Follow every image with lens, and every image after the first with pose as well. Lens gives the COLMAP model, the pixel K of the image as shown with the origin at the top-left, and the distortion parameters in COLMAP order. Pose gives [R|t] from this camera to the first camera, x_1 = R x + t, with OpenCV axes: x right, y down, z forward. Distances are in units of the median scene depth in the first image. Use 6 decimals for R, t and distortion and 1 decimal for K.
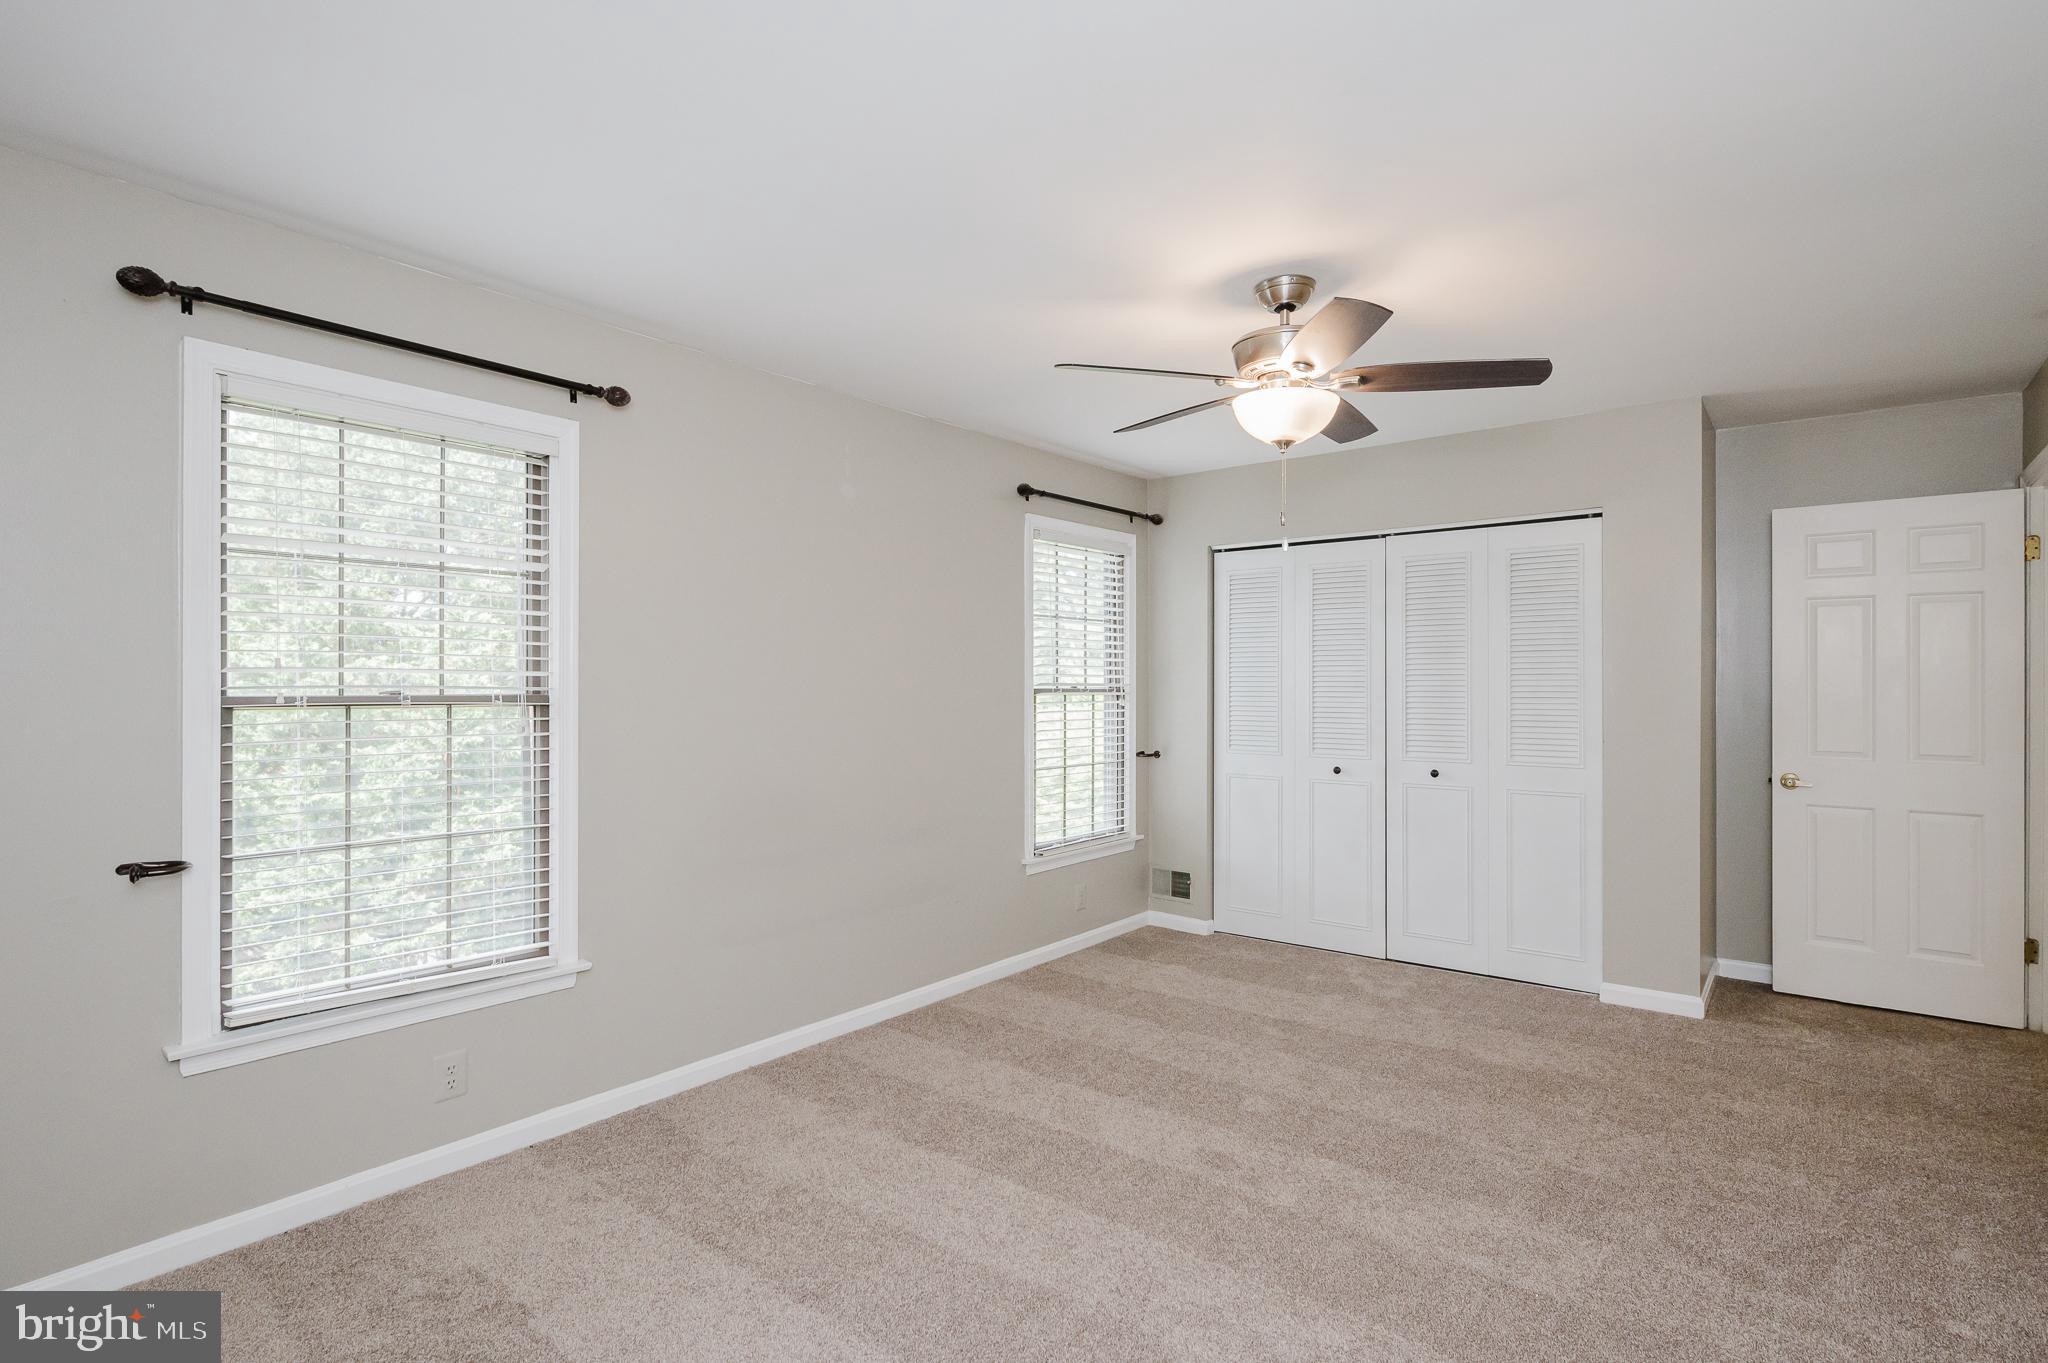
lens RADIAL K [[1032.8, 0, 1015.4], [0, 1032.8, 680.3], [0, 0, 1]] dist [0.001474, -0.000703]
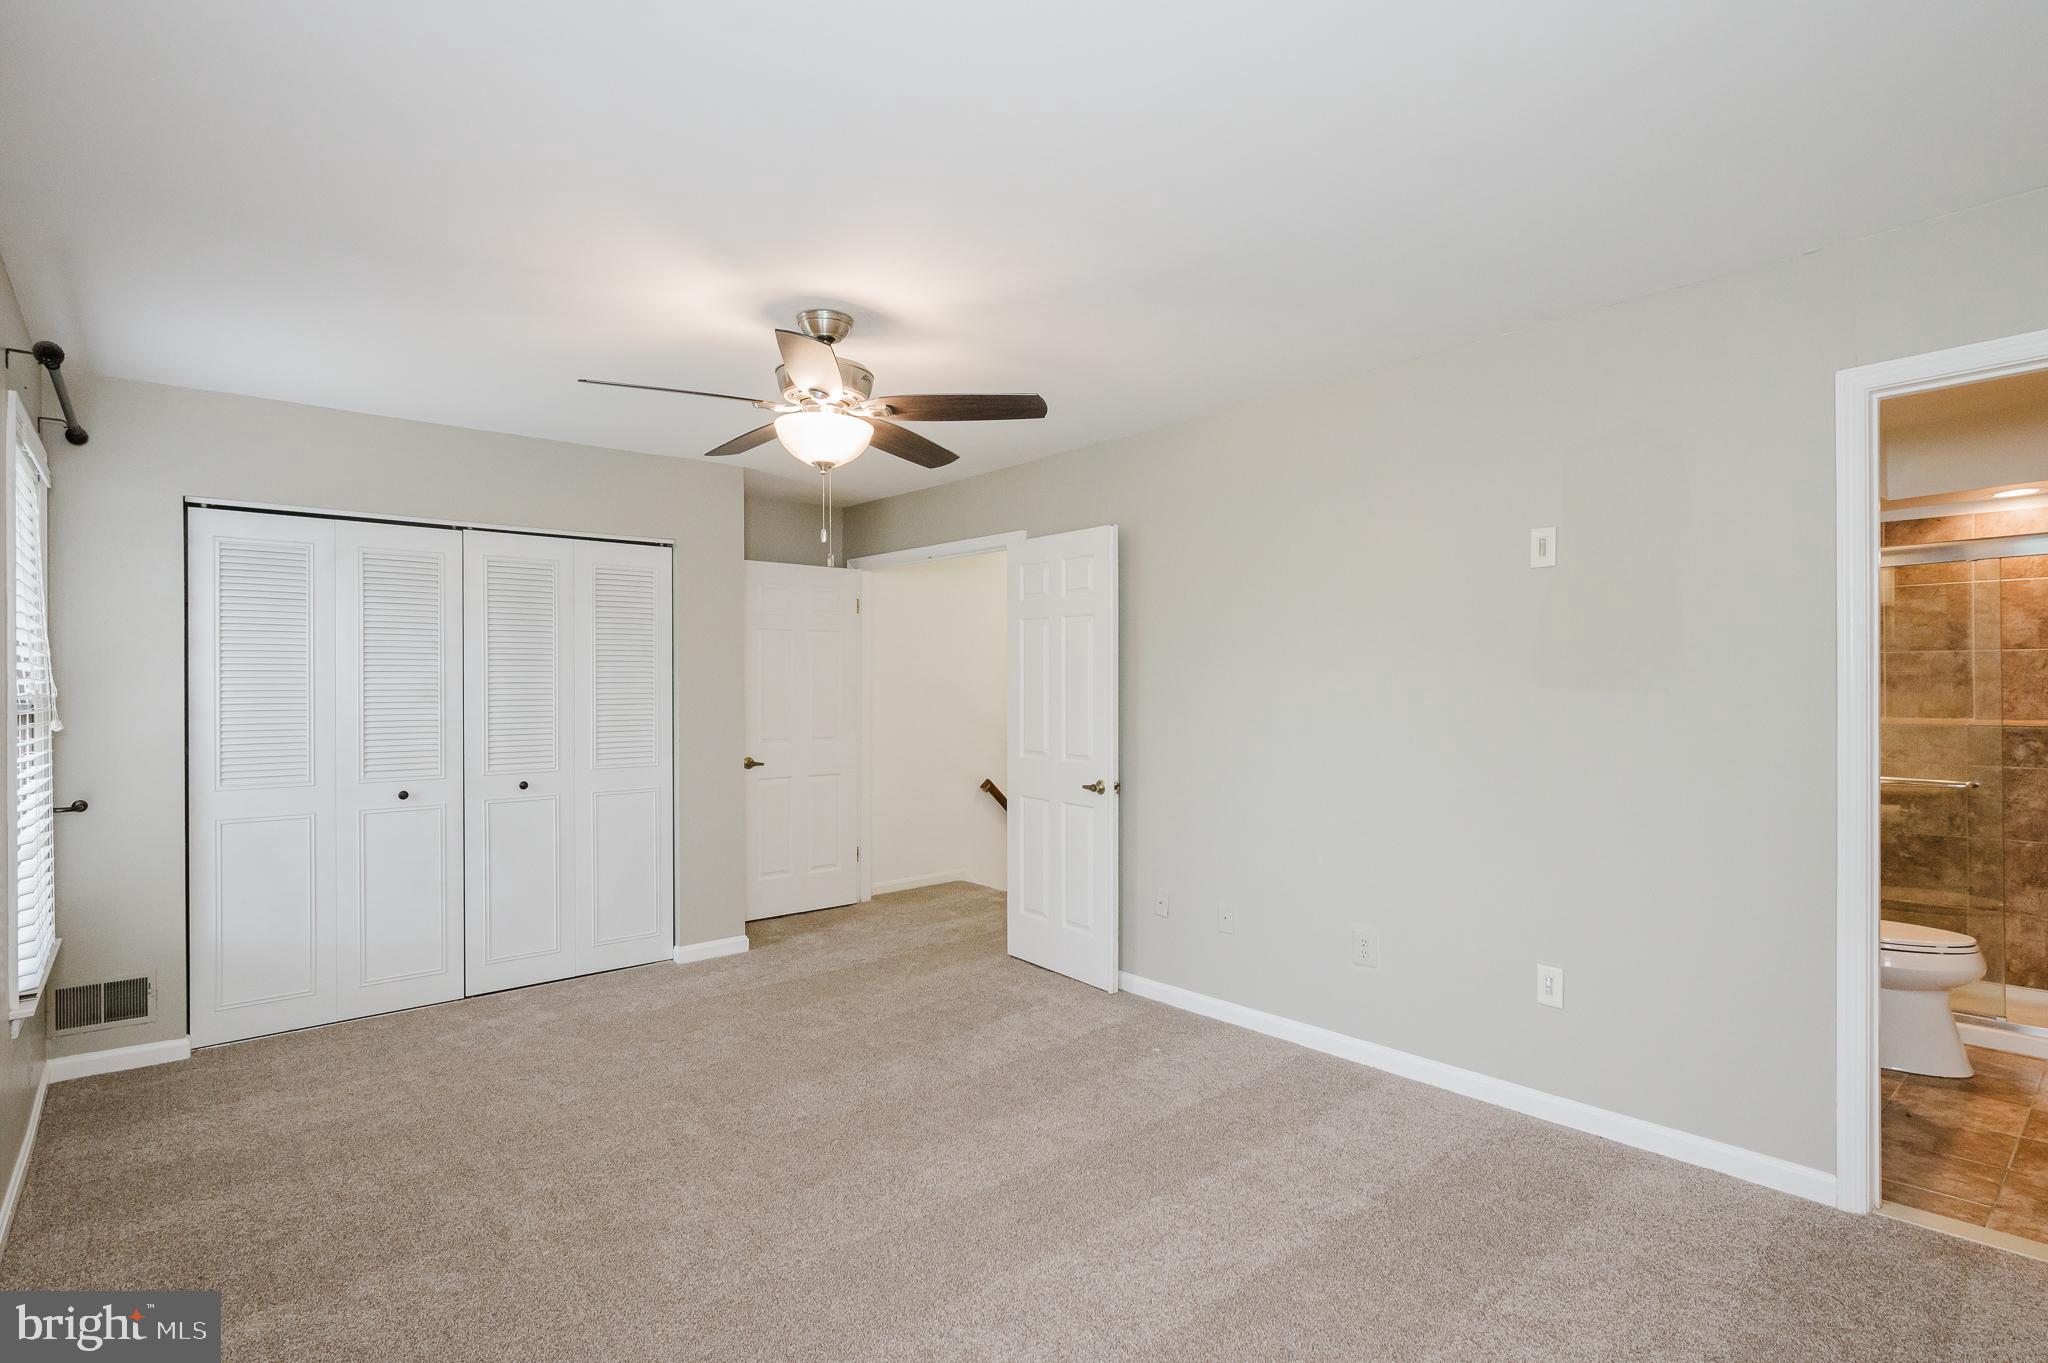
lens RADIAL K [[1032.8, 0, 1015.4], [0, 1032.8, 680.3], [0, 0, 1]] dist [0.001474, -0.000703]
pose [[0.165570, 0.007688, 0.986168, -0.446571], [0.002411, 0.999963, -0.008200, 0.001229], [-0.986195, 0.003735, 0.165545, 0.371139]]
